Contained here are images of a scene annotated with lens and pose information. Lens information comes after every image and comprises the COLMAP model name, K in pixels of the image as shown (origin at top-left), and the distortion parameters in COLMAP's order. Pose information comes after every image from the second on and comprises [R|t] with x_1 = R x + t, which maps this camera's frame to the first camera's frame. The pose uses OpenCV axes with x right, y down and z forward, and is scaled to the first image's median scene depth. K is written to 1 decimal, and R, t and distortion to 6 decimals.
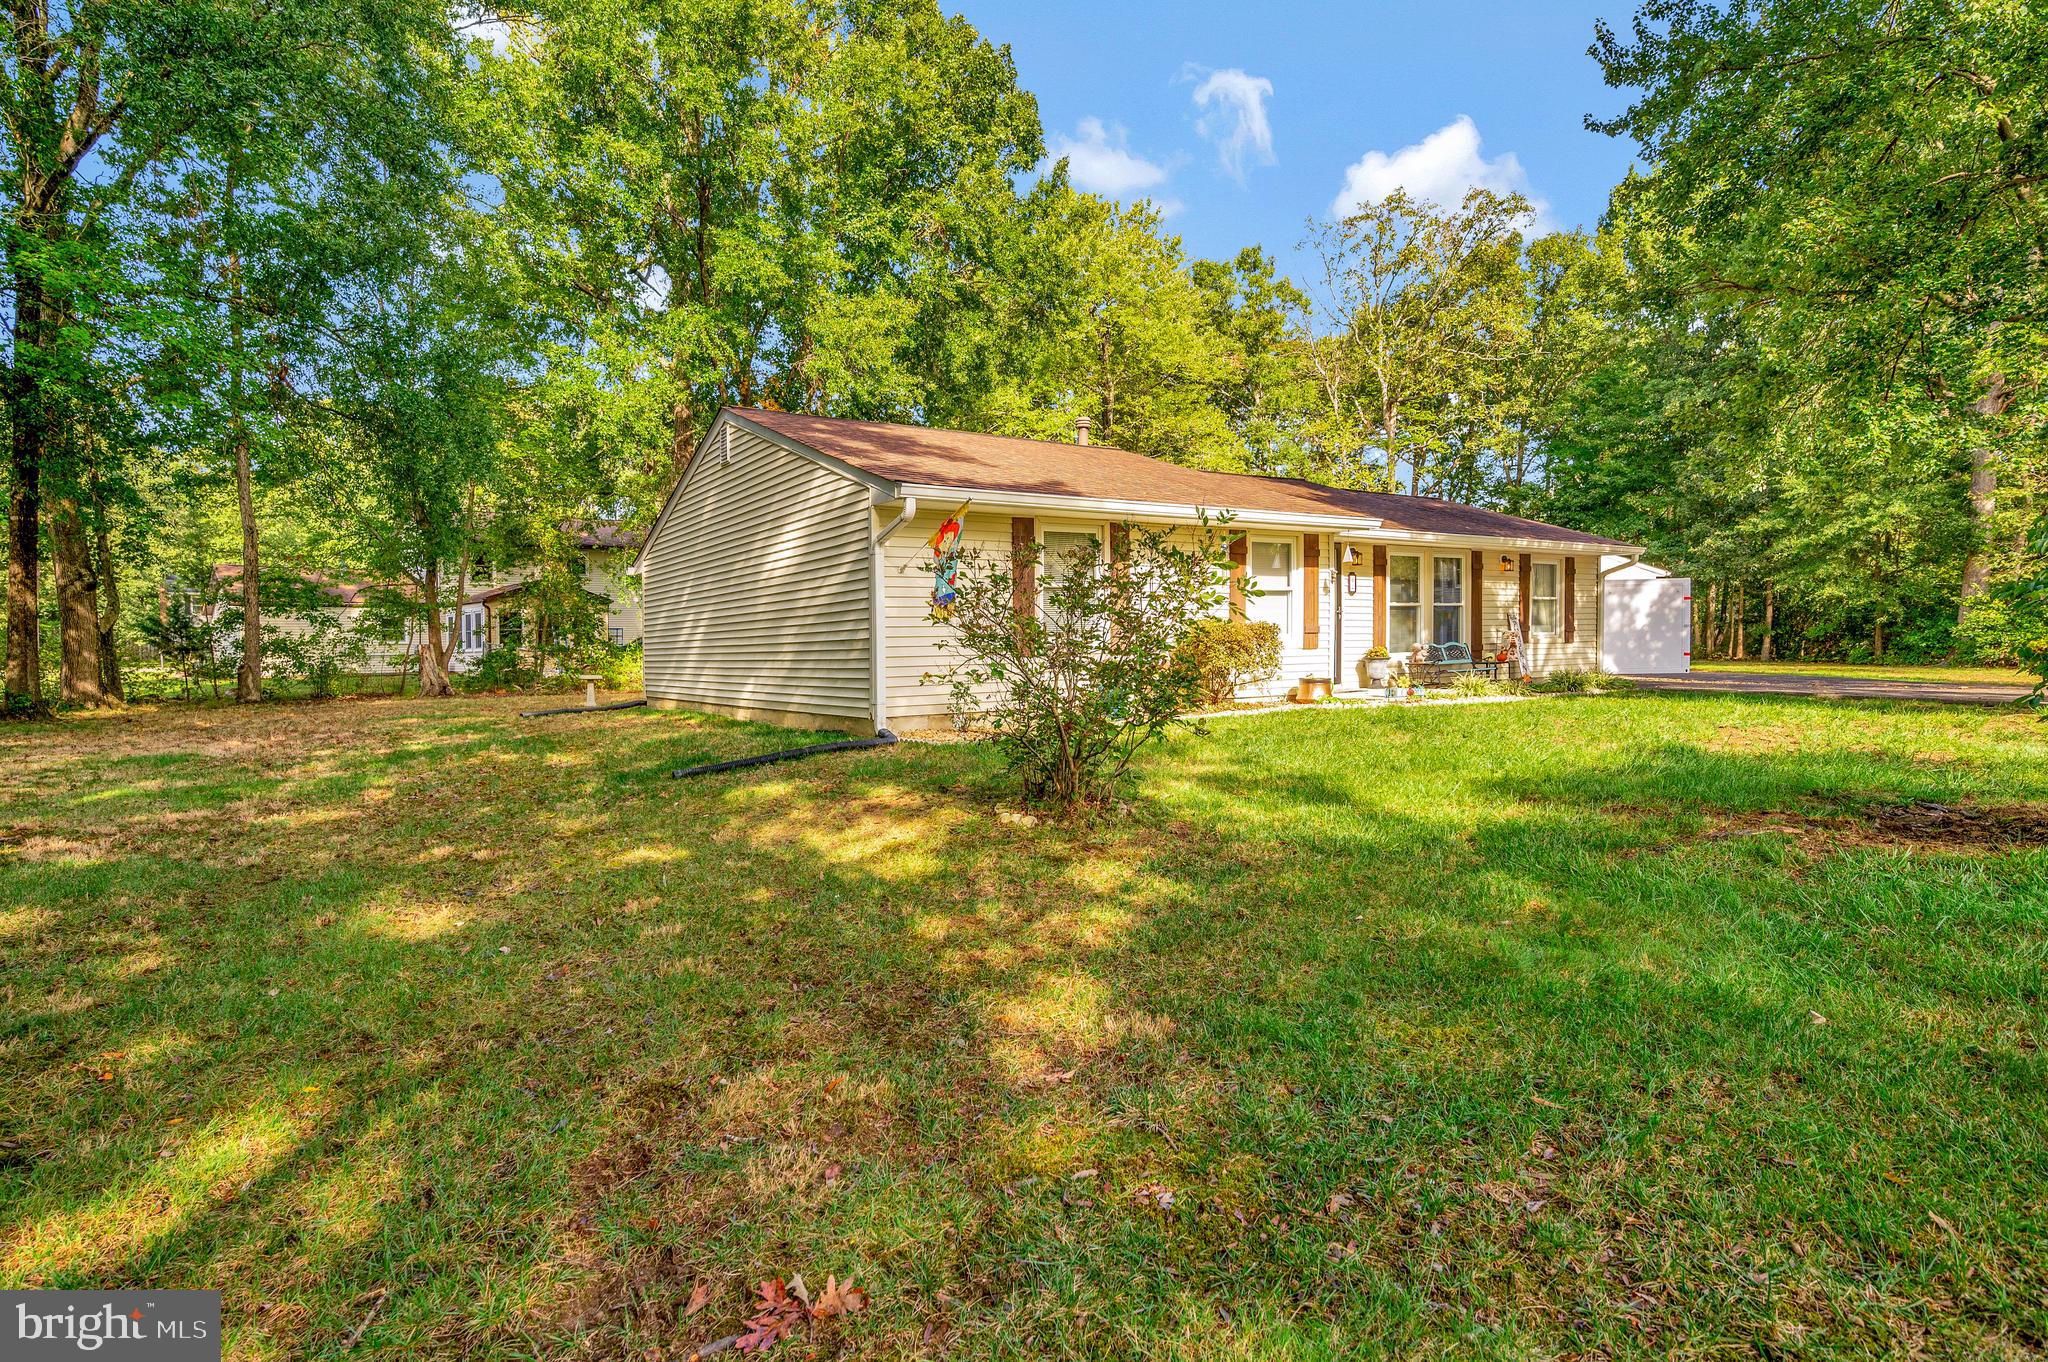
lens RADIAL K [[1064.5, 0, 1023.0], [0, 1064.5, 690.7], [0, 0, 1]] dist [-0.005222, -0.000669]
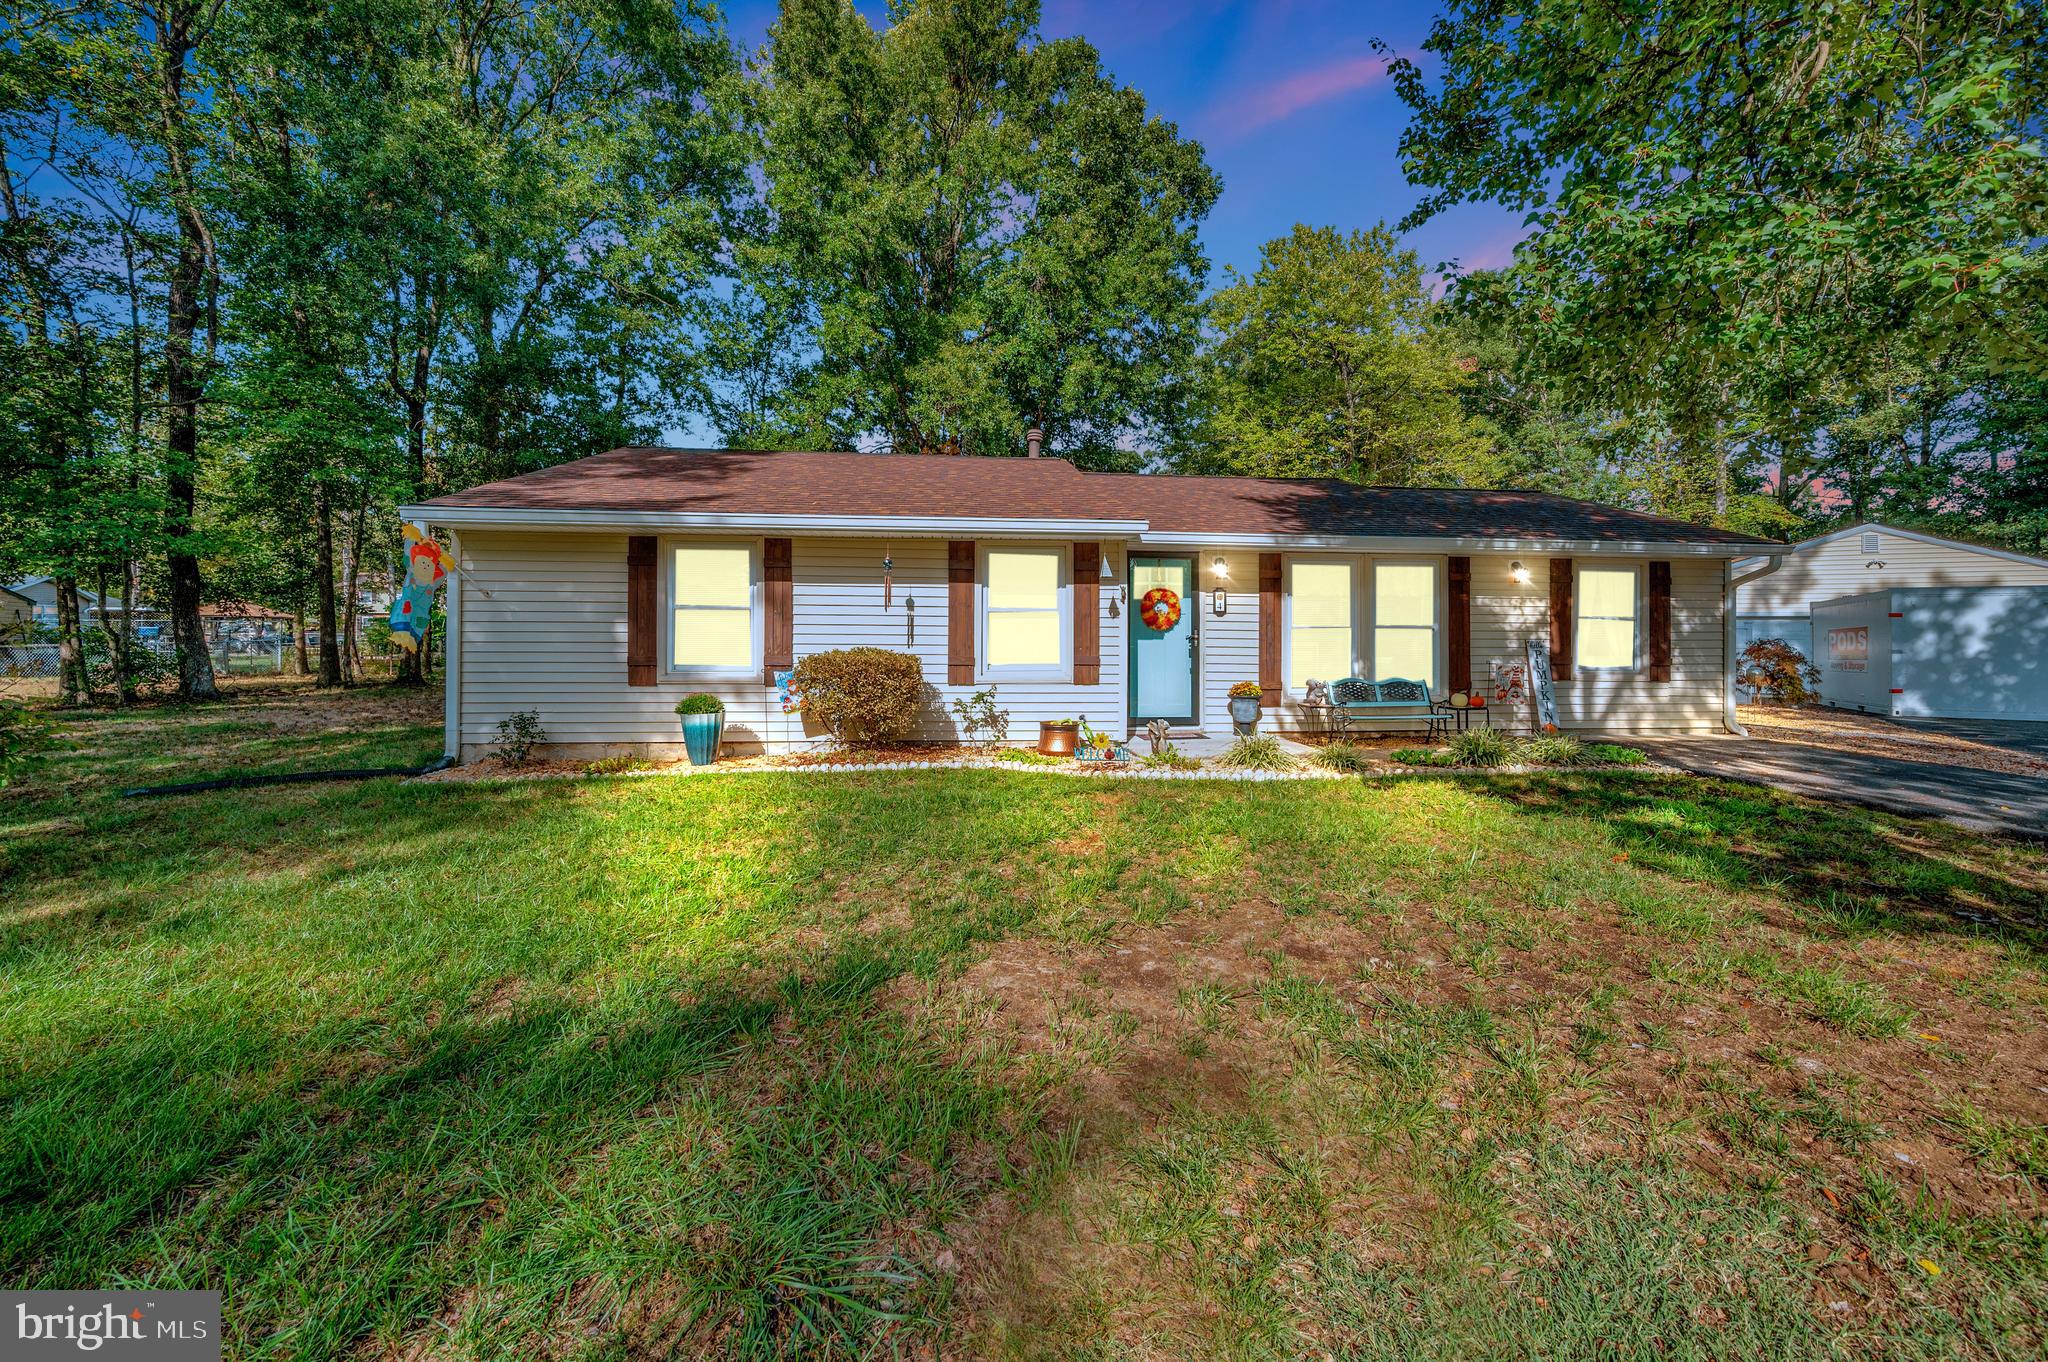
lens RADIAL K [[828.3, 0, 1052.6], [0, 828.3, 626.3], [0, 0, 1]] dist [0.000364, -0.000017]
pose [[0.891211, 0.014925, -0.453343, 0.219794], [-0.039502, 0.998215, -0.044793, -0.022546], [0.451865, 0.057828, 0.890210, 0.176185]]
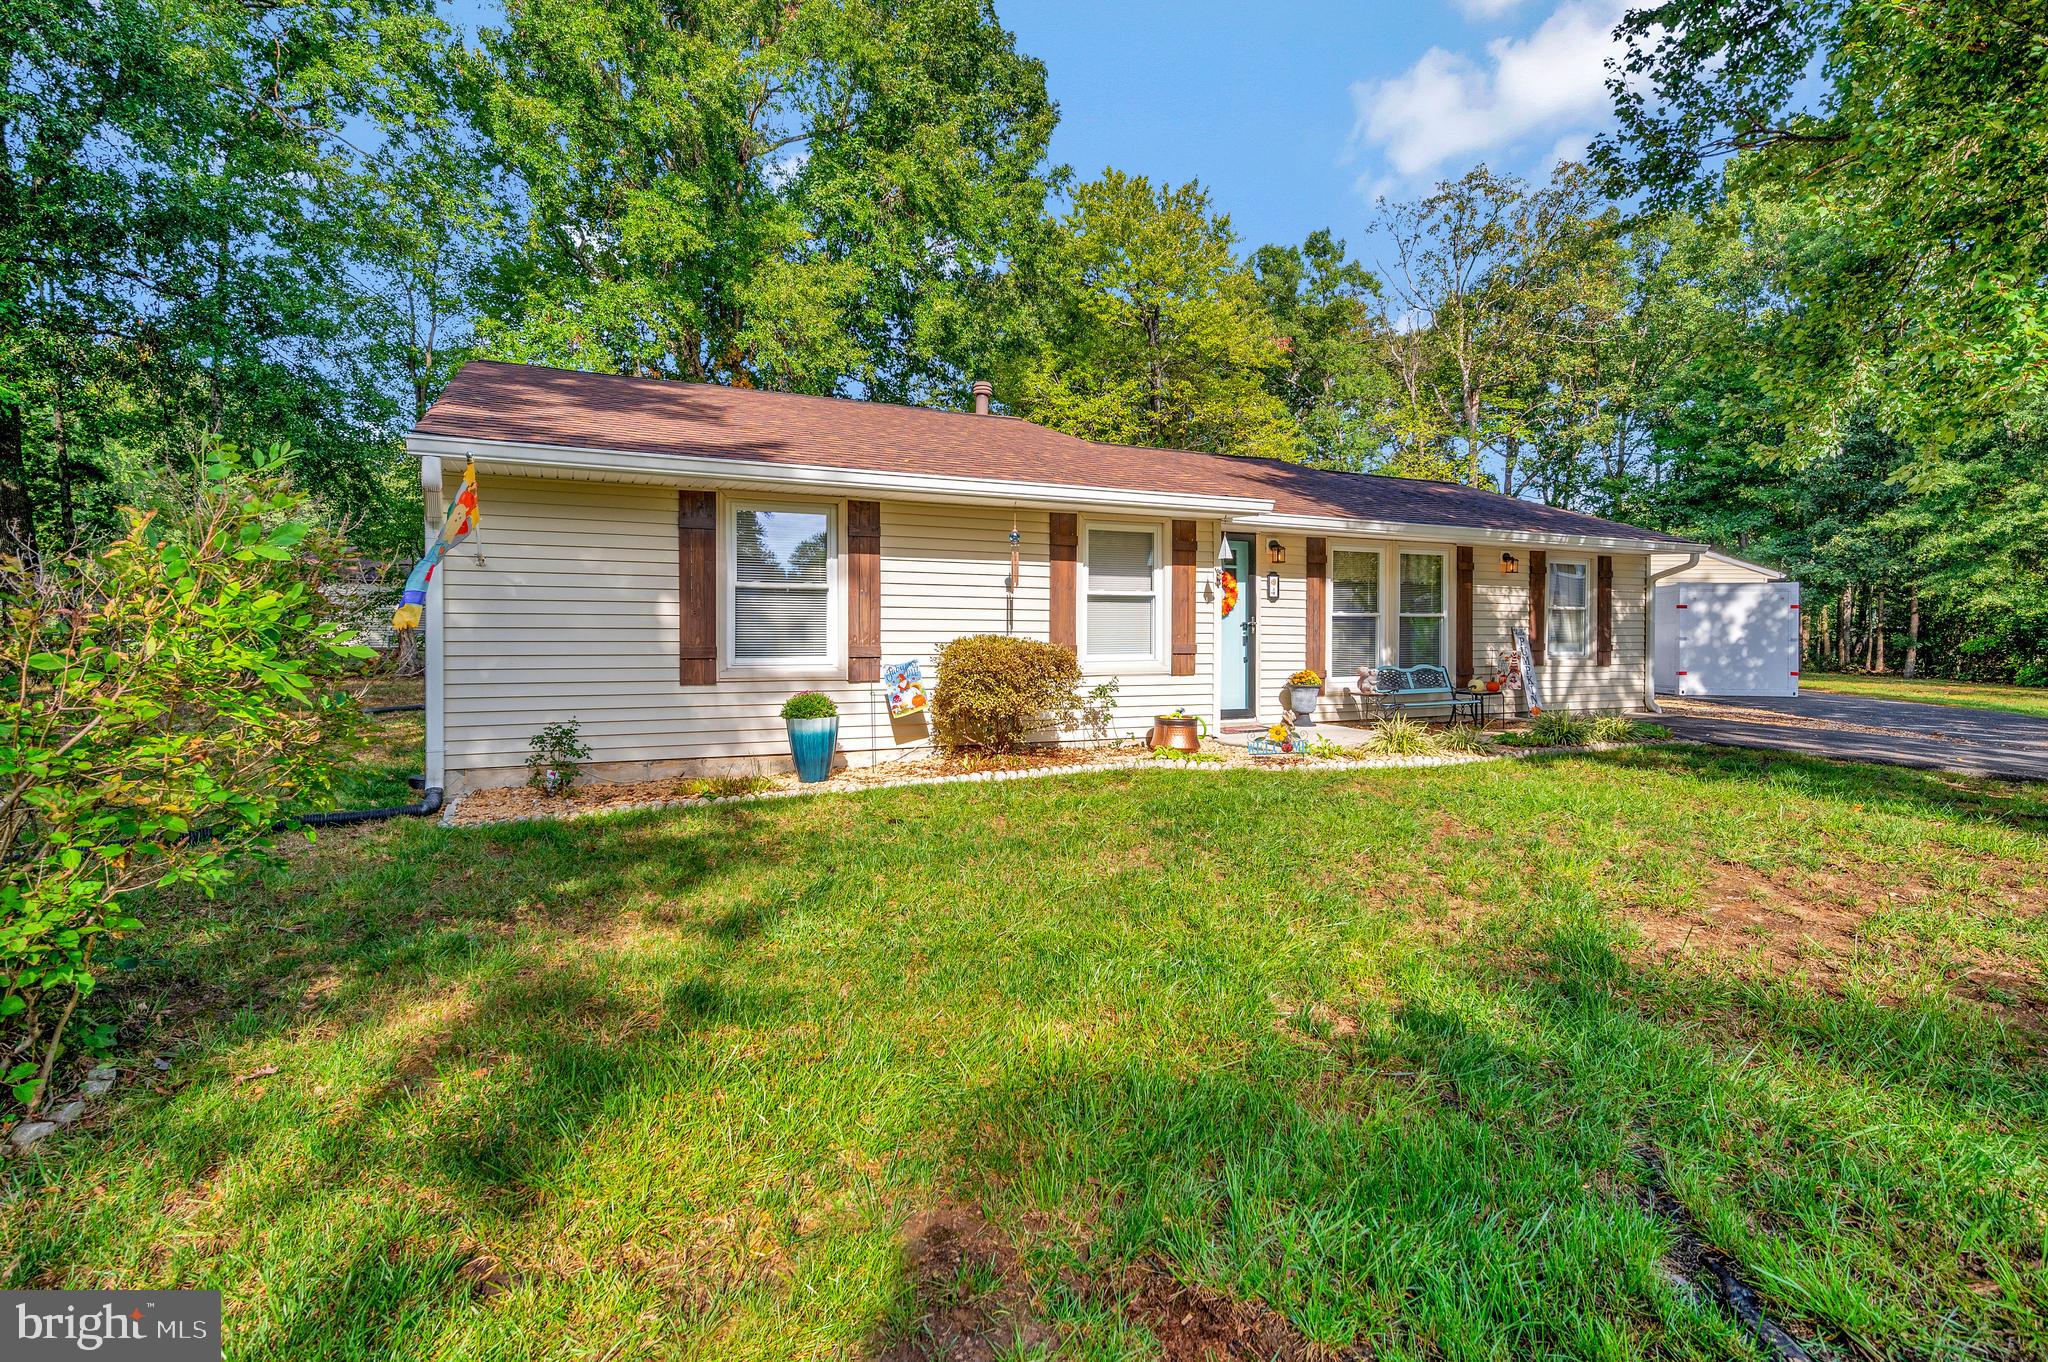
lens RADIAL K [[981.3, 0, 1034.0], [0, 981.3, 629.6], [0, 0, 1]] dist [-0.004594, 0.000133]
pose [[0.991078, 0.023021, -0.131278, 0.106134], [-0.028411, 0.998822, -0.039336, -0.017181], [0.130218, 0.042714, 0.990565, 0.128440]]
